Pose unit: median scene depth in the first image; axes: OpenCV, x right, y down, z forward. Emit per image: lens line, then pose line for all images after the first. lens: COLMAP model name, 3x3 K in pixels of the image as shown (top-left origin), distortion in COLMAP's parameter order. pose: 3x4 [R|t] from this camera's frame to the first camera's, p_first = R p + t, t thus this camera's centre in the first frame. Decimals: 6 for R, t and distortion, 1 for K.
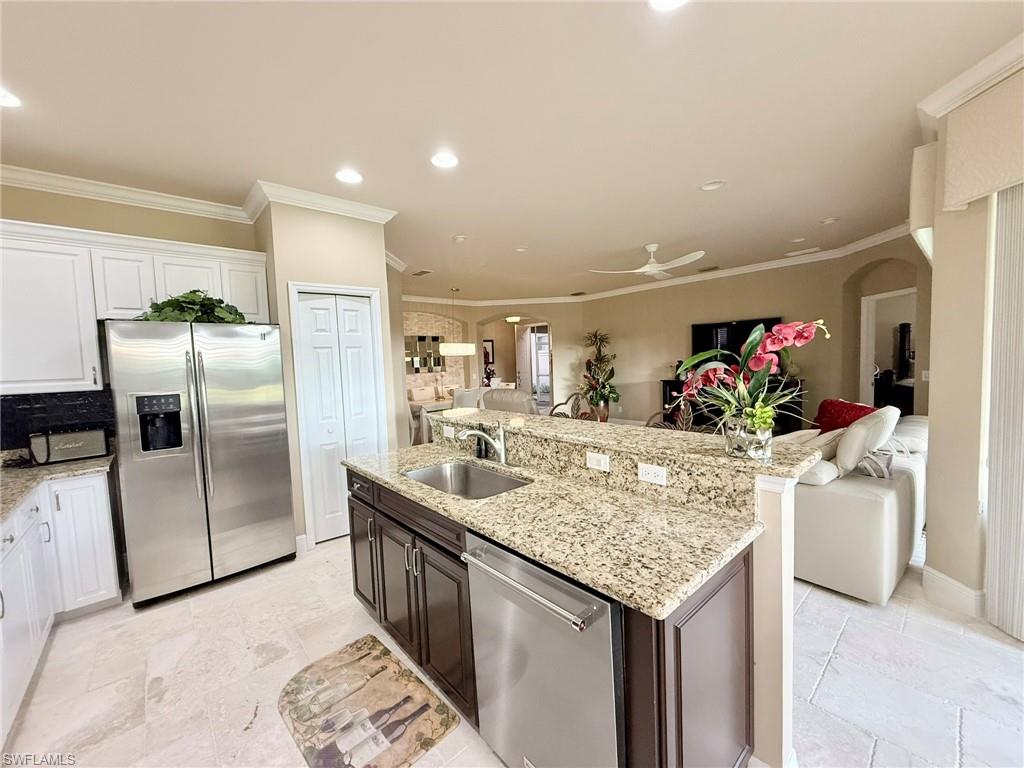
lens RADIAL K [[407.5, 0, 507.8], [0, 407.5, 385.8], [0, 0, 1]] dist [0.000439, -0.000035]
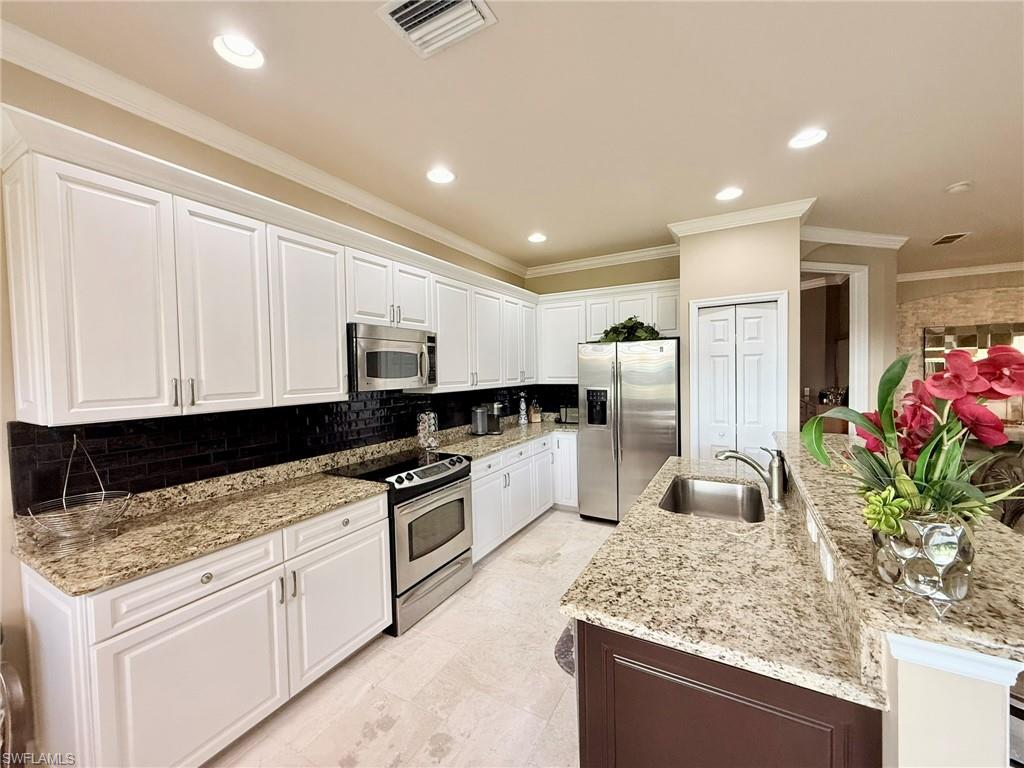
lens RADIAL K [[407.5, 0, 507.8], [0, 407.5, 385.8], [0, 0, 1]] dist [0.000439, -0.000035]
pose [[0.327243, 0.064445, -0.942740, 0.497240], [-0.052140, 0.997383, 0.050081, -0.051912], [0.943501, 0.032765, 0.329747, 0.153079]]
